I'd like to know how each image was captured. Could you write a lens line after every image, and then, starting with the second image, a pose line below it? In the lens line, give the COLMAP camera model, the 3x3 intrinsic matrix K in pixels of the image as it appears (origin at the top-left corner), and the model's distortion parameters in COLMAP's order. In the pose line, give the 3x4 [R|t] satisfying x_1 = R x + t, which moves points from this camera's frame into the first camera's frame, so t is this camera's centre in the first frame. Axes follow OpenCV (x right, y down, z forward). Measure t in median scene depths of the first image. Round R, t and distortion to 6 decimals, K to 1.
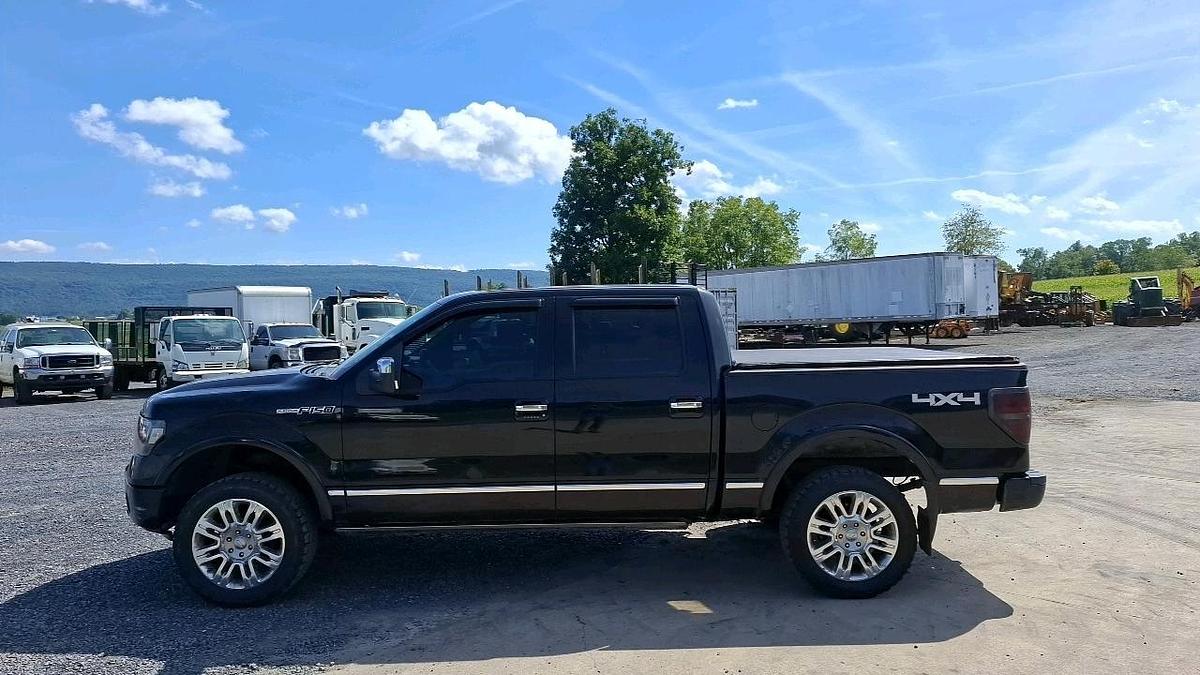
lens RADIAL K [[834.8, 0, 601.4], [0, 834.8, 339.5], [0, 0, 1]] dist [0.067954, -0.068771]
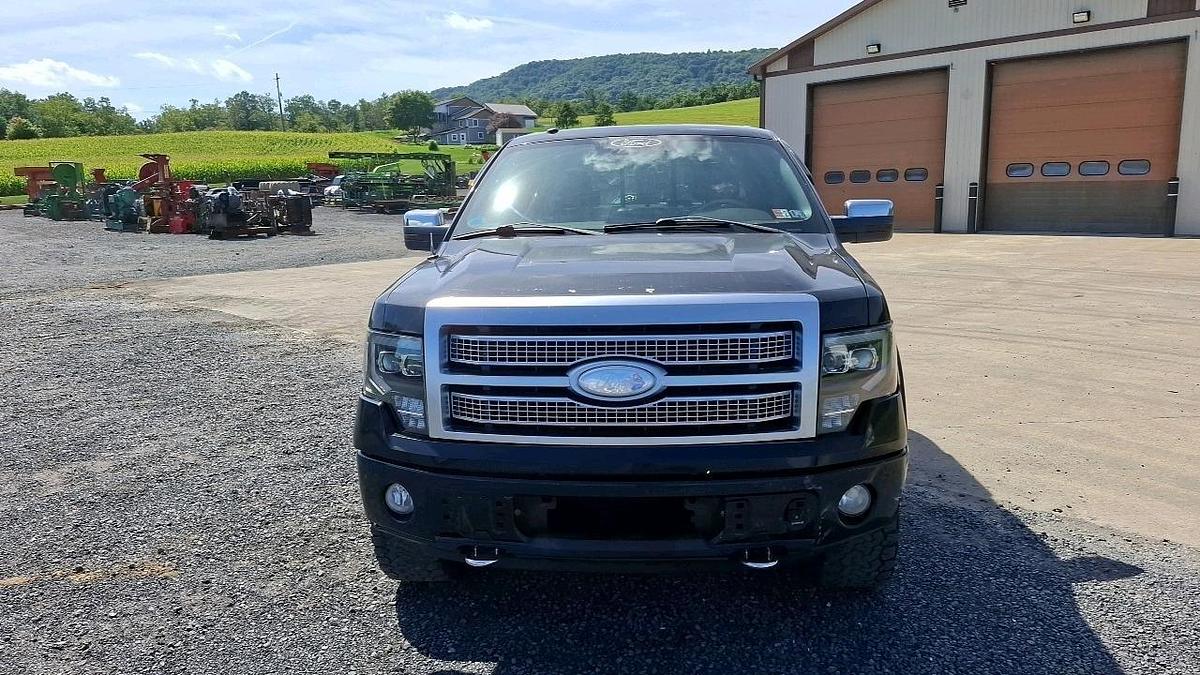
lens RADIAL K [[835.8, 0, 601.7], [0, 835.8, 362.4], [0, 0, 1]] dist [0.054651, -0.044447]
pose [[0.086576, -0.191518, 0.977663, -0.690801], [0.051047, 0.980912, 0.187634, 0.007399], [-0.994937, 0.033663, 0.094700, 0.732255]]
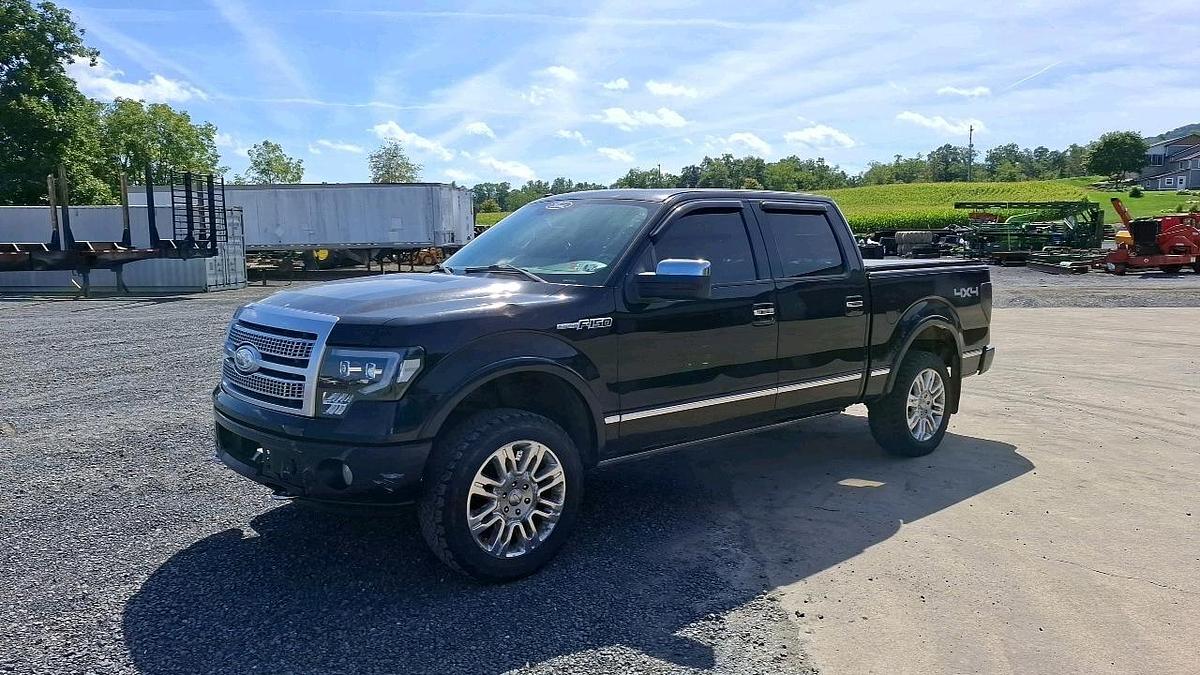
lens RADIAL K [[834.8, 0, 601.4], [0, 834.8, 339.5], [0, 0, 1]] dist [0.067954, -0.068771]
pose [[0.763554, -0.056794, 0.643242, -0.544309], [0.003316, 0.996457, 0.084044, 0.020575], [-0.645736, -0.062039, 0.761037, 0.239172]]
